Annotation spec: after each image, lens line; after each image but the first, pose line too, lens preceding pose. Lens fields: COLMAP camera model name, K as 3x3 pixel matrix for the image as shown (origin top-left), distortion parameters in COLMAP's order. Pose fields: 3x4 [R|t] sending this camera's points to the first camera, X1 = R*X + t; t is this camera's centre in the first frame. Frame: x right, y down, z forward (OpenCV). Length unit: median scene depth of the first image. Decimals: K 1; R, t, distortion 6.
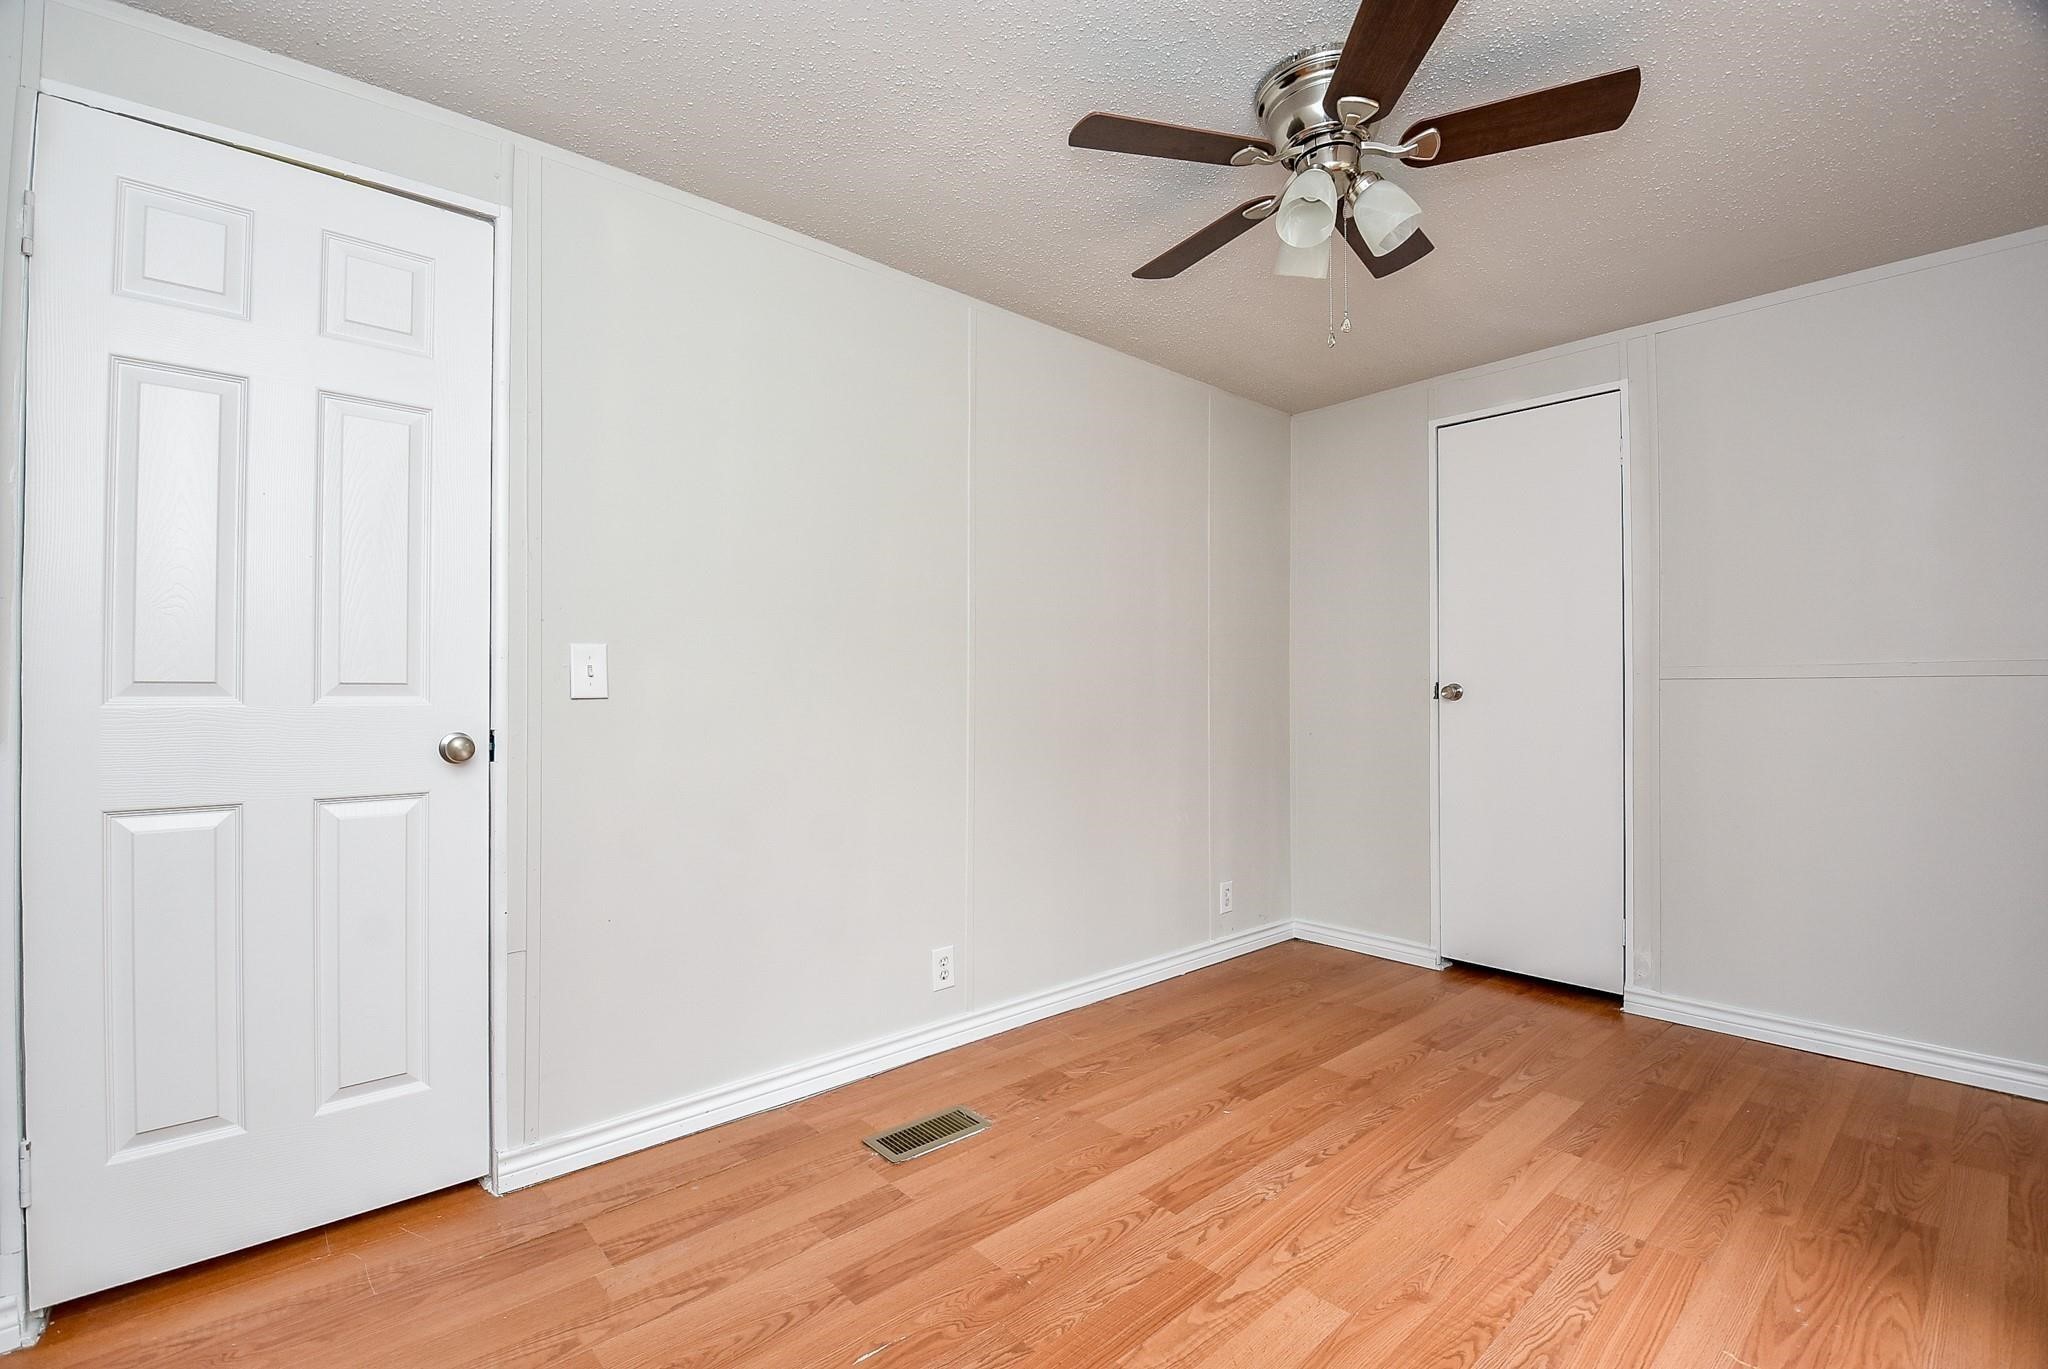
lens RADIAL K [[941.0, 0, 1024.0], [0, 941.0, 684.5], [0, 0, 1]] dist [-0.042539, -0.000194]
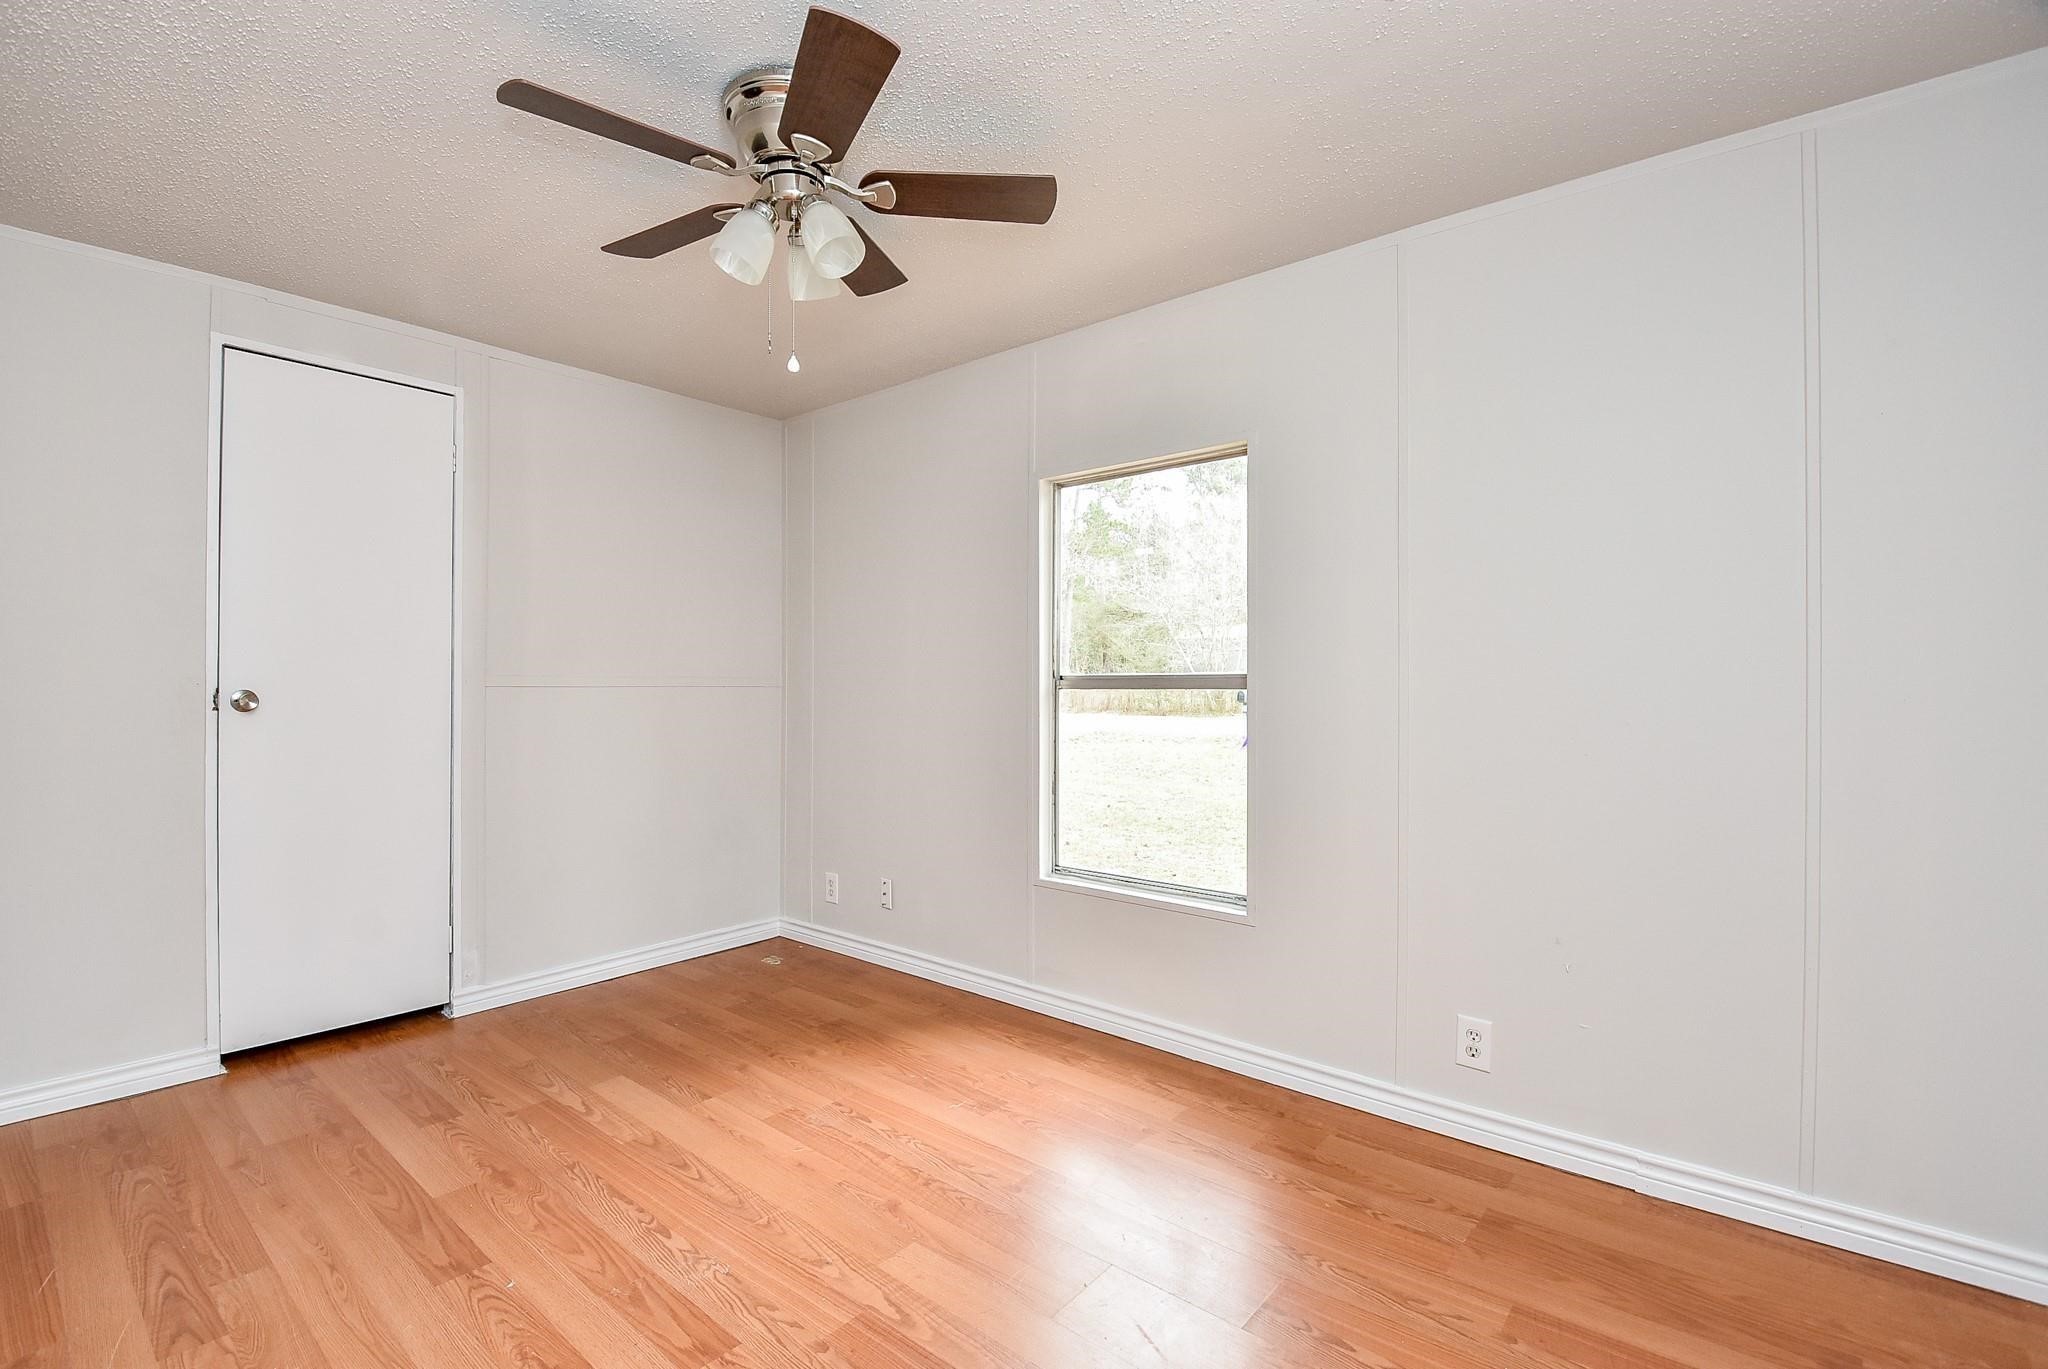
lens RADIAL K [[913.7, 0, 1020.1], [0, 913.7, 683.9], [0, 0, 1]] dist [-0.001177, -0.012401]
pose [[-0.167112, -0.003866, 0.985930, -0.646577], [-0.012570, 0.999919, 0.001790, -0.027038], [-0.985858, -0.012094, -0.167147, 0.845928]]
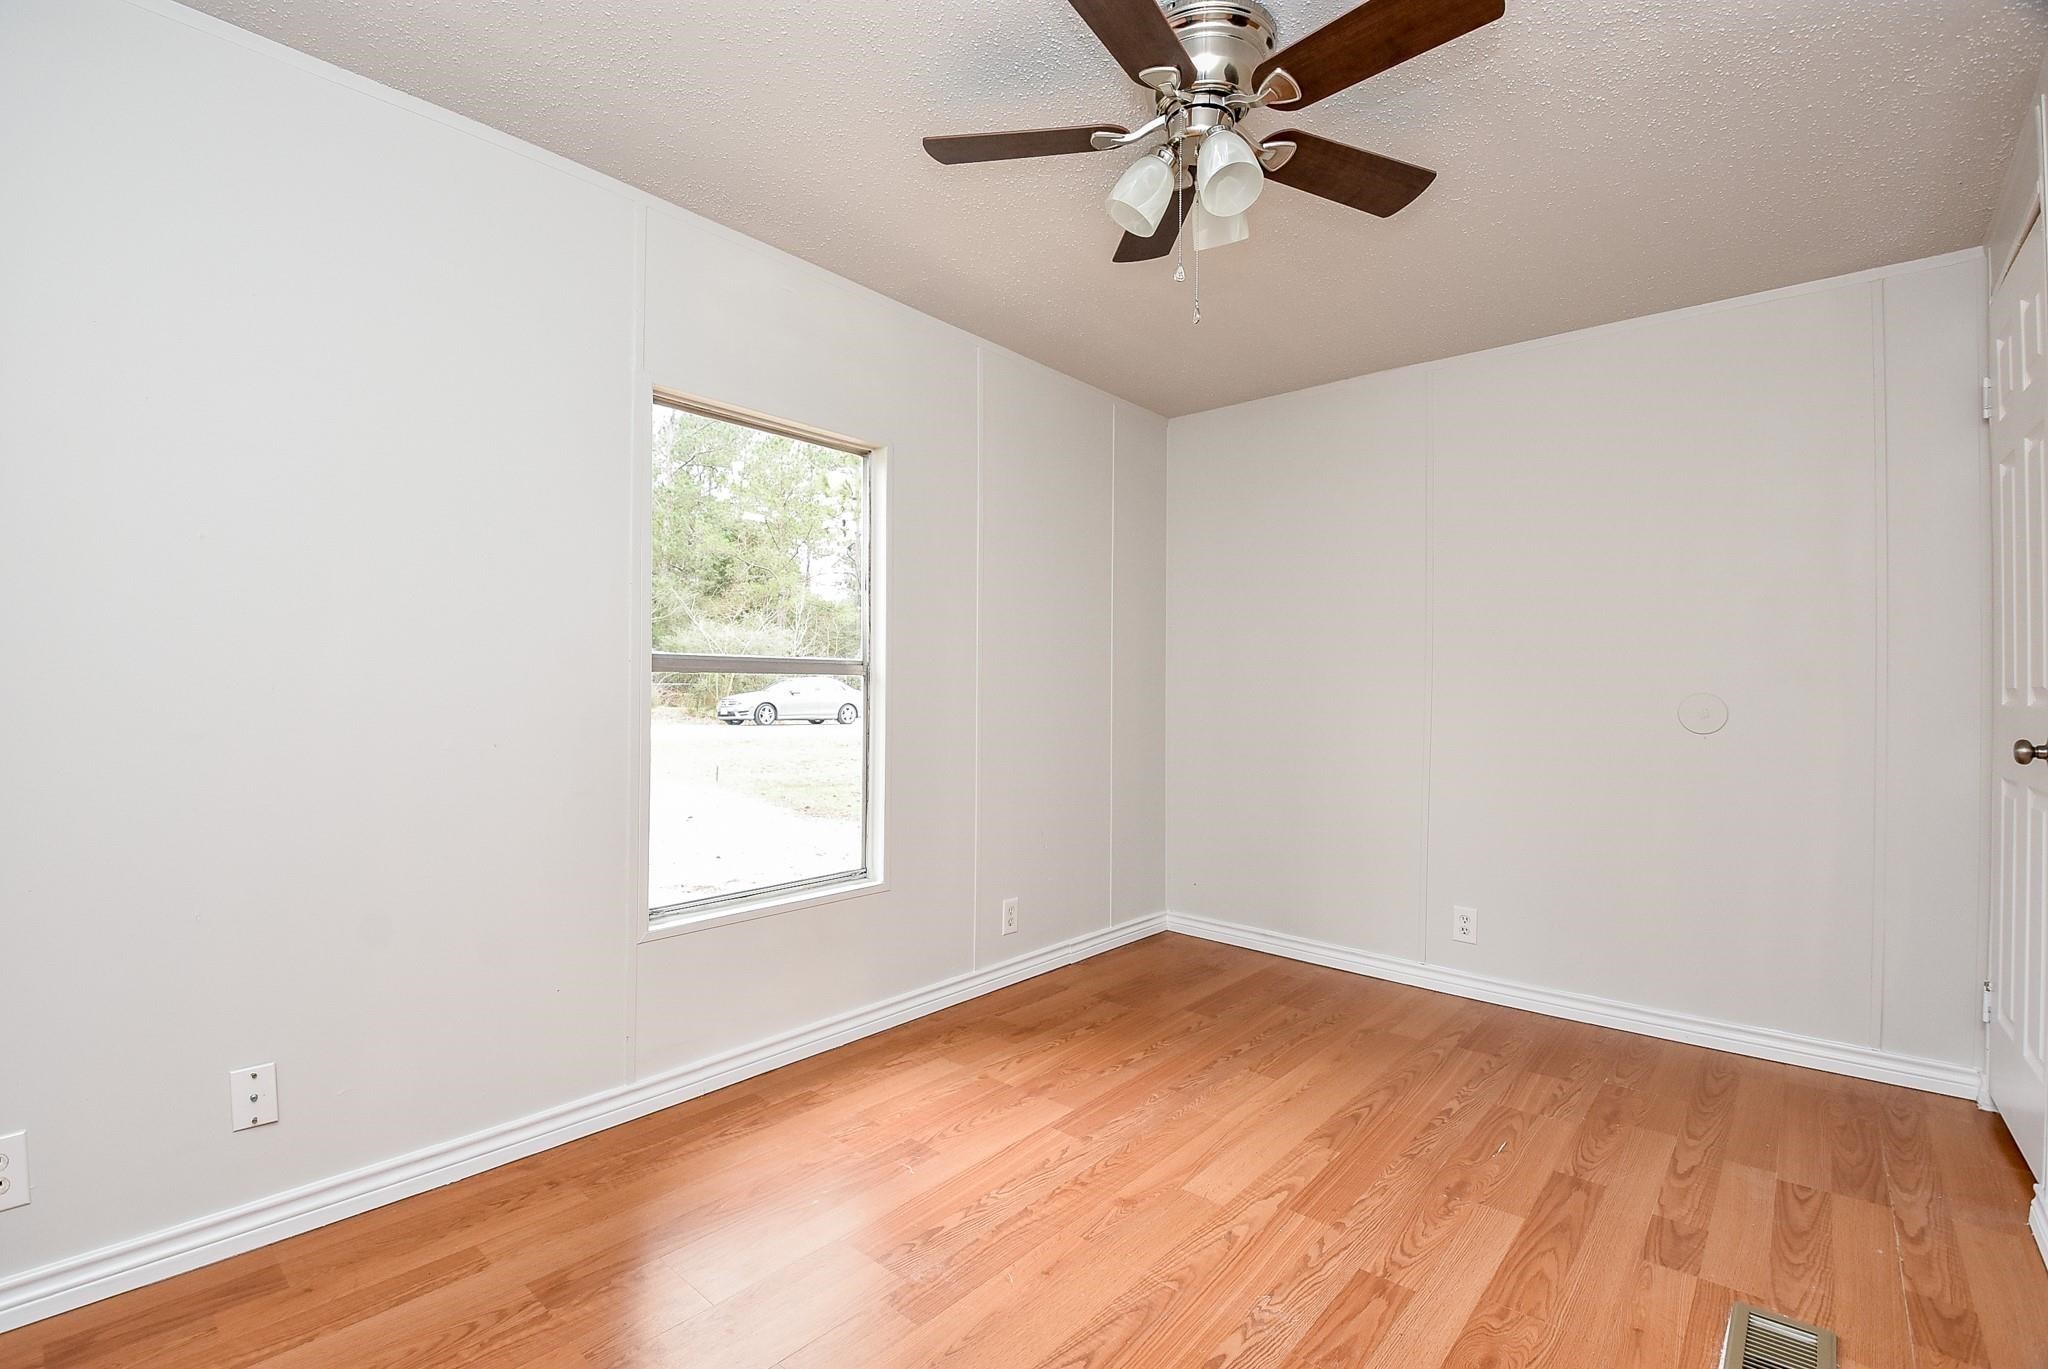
lens RADIAL K [[871.1, 0, 1042.6], [0, 871.1, 678.8], [0, 0, 1]] dist [0.000990, -0.015658]
pose [[-0.992308, -0.006609, -0.123617, 0.550609], [-0.004763, 0.999873, -0.015222, 0.005538], [0.123701, -0.014516, -0.992213, 1.714209]]
